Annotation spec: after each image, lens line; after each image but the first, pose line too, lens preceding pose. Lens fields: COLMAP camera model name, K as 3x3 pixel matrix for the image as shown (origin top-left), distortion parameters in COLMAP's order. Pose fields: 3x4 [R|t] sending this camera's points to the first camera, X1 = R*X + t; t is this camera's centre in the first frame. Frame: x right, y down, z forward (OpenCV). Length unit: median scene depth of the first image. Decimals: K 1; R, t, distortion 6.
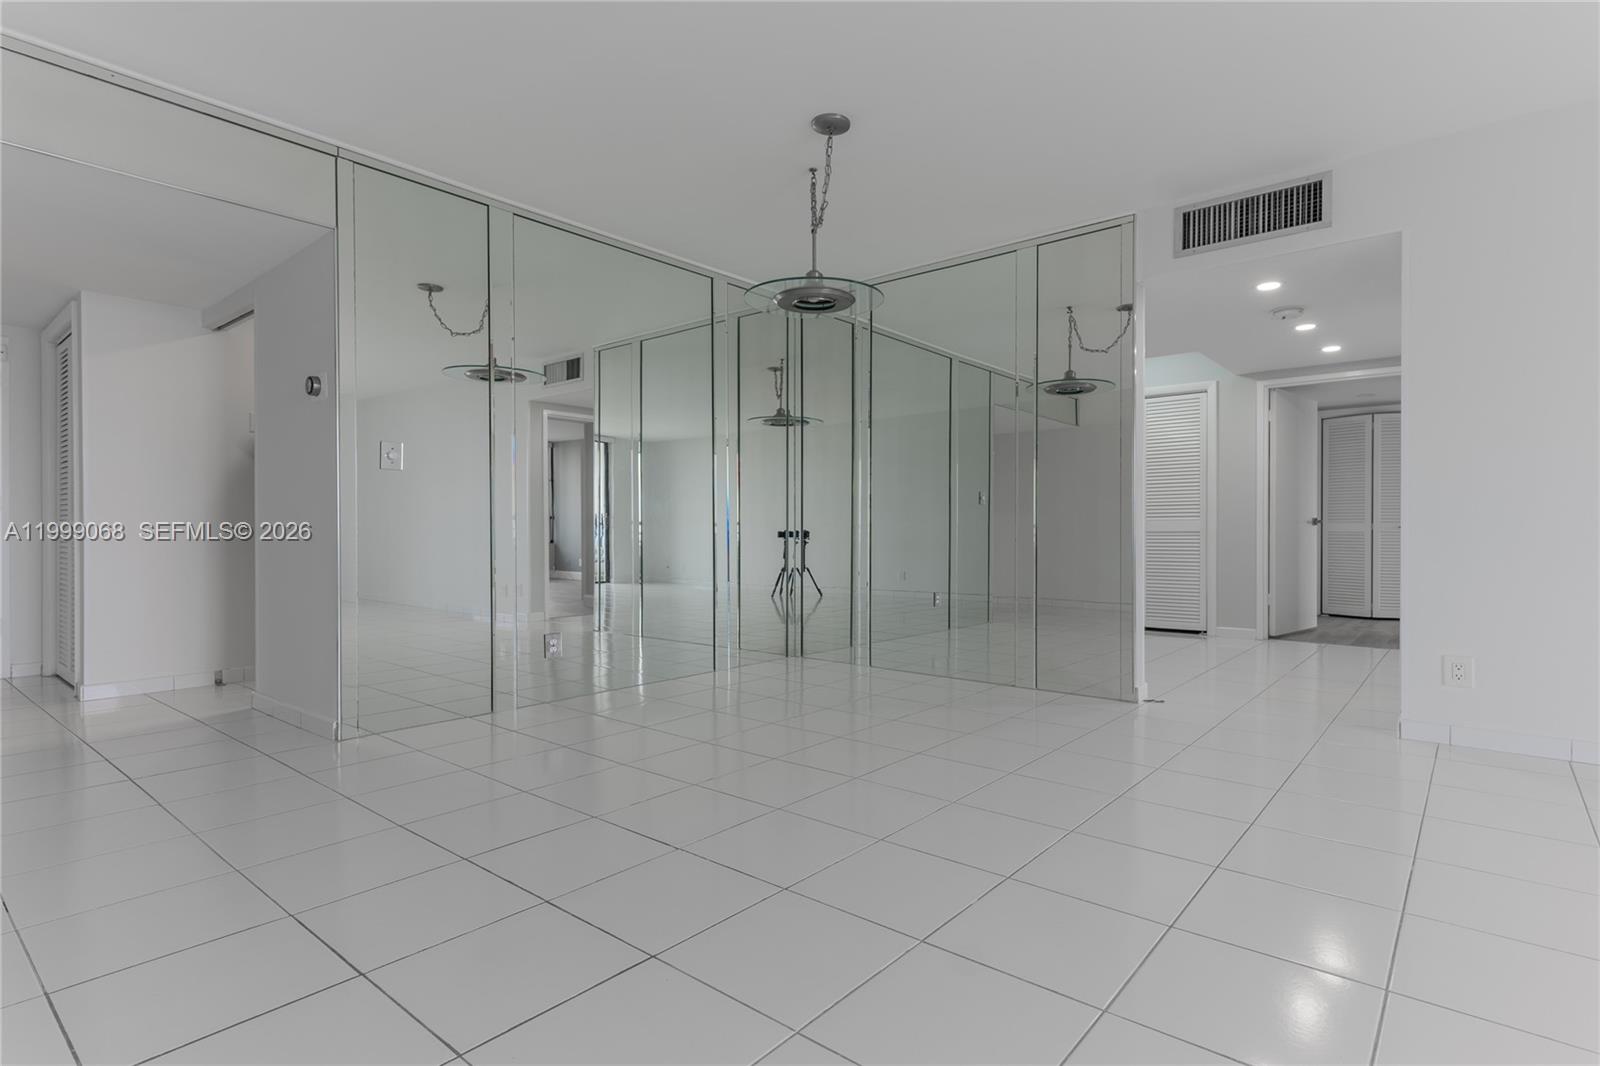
lens RADIAL K [[776.5, 0, 828.0], [0, 776.5, 534.7], [0, 0, 1]] dist [0.003643, -0.000319]
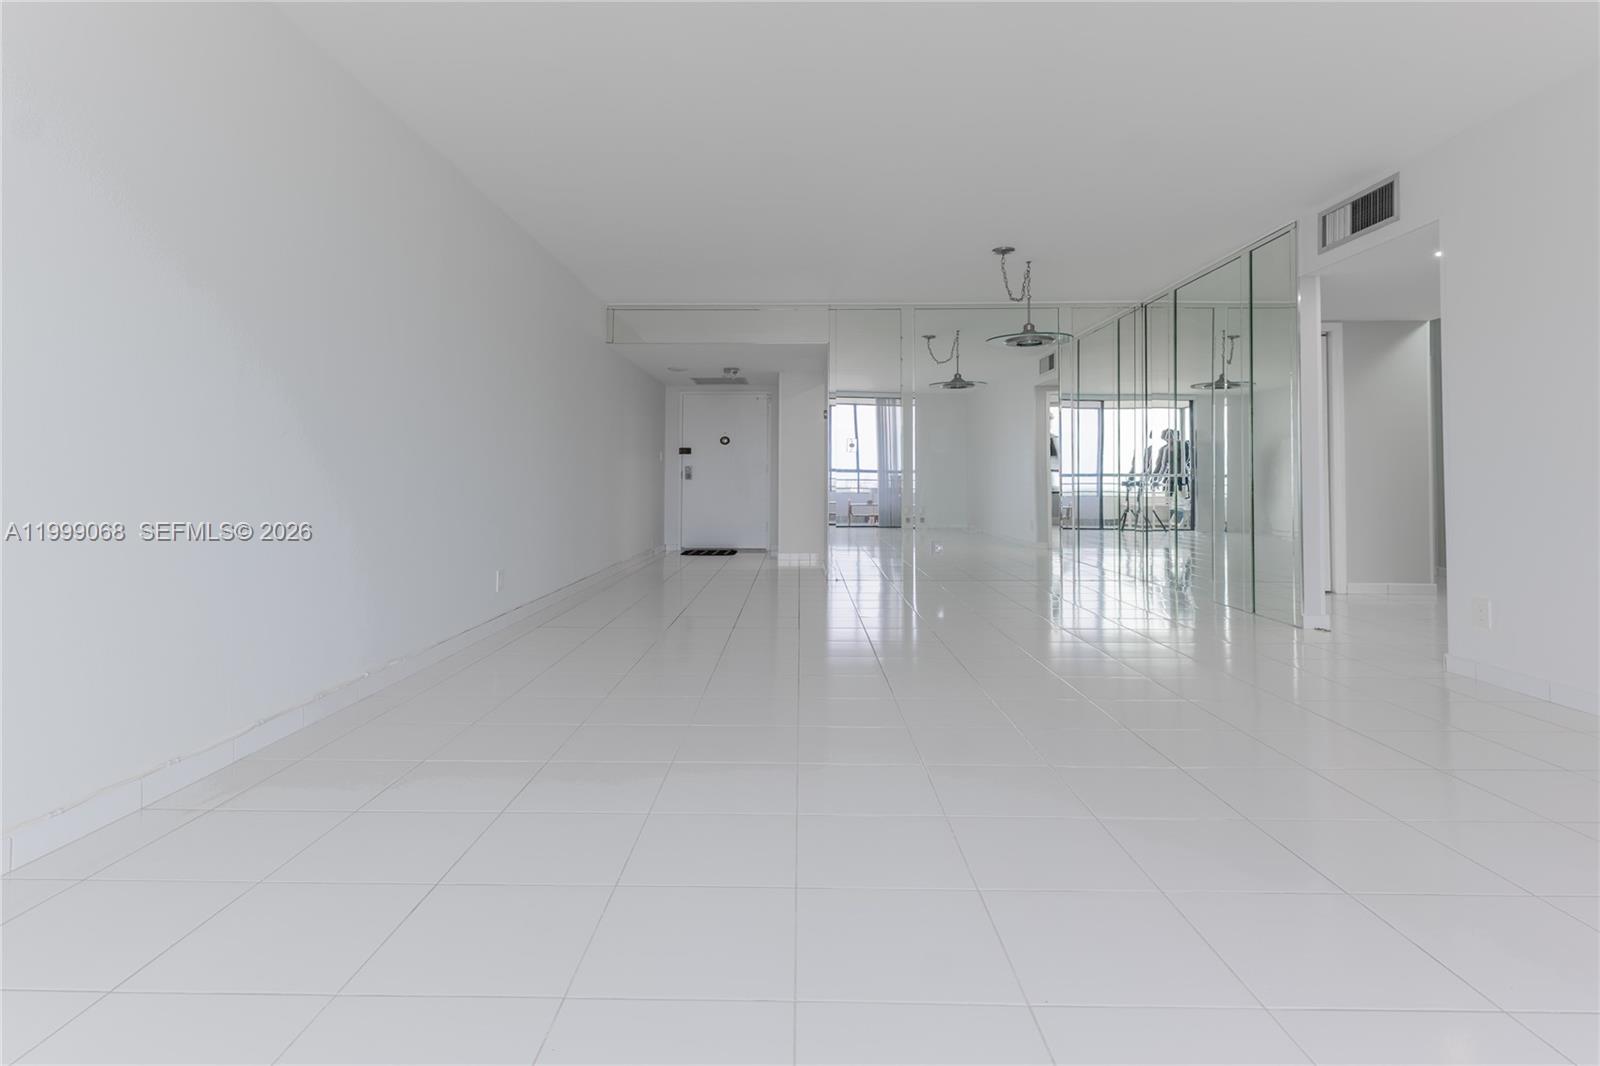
lens RADIAL K [[817.1, 0, 797.8], [0, 817.1, 461.3], [0, 0, 1]] dist [-0.000448, -0.000221]
pose [[0.606416, -0.014020, -0.795024, 0.840485], [-0.011723, 0.999578, -0.026569, 0.004153], [0.795061, 0.025432, 0.605996, -0.345169]]
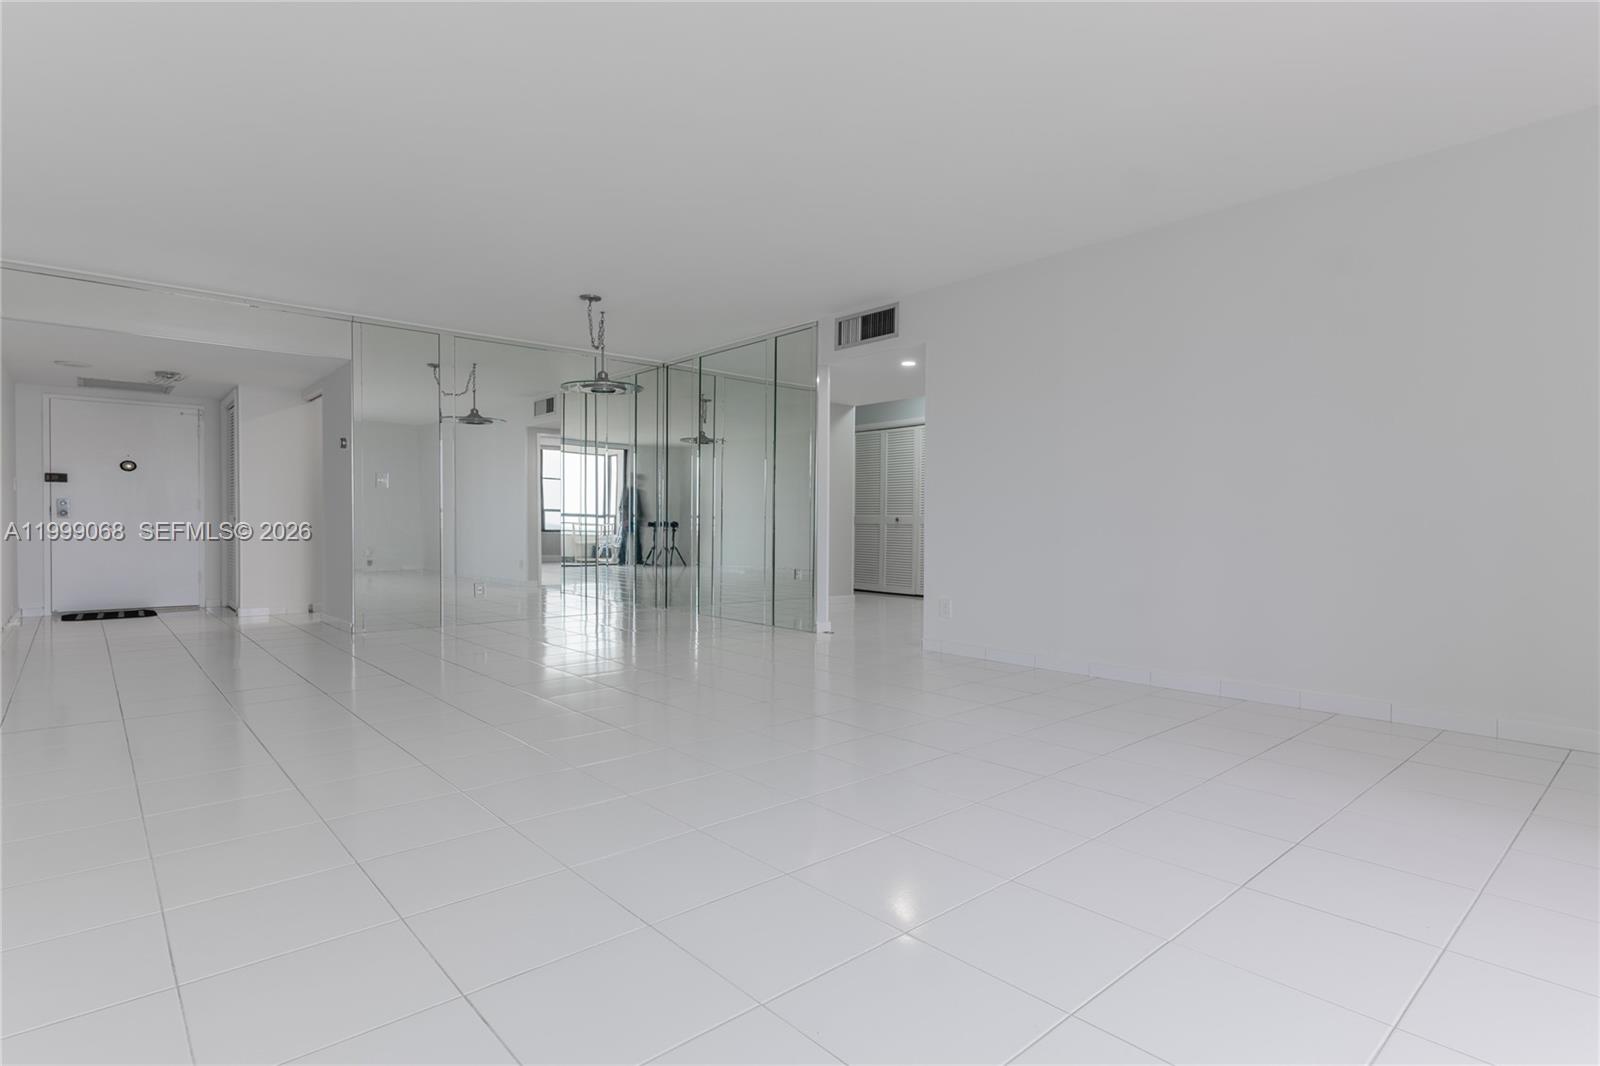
lens RADIAL K [[798.6, 0, 800.0], [0, 798.6, 533.0], [0, 0, 1]] dist [-0.001652, -0.000023]
pose [[0.984884, 0.011050, -0.172864, 0.582323], [-0.010201, 0.999931, 0.005799, 0.005239], [0.172917, -0.003948, 0.984929, -0.536801]]
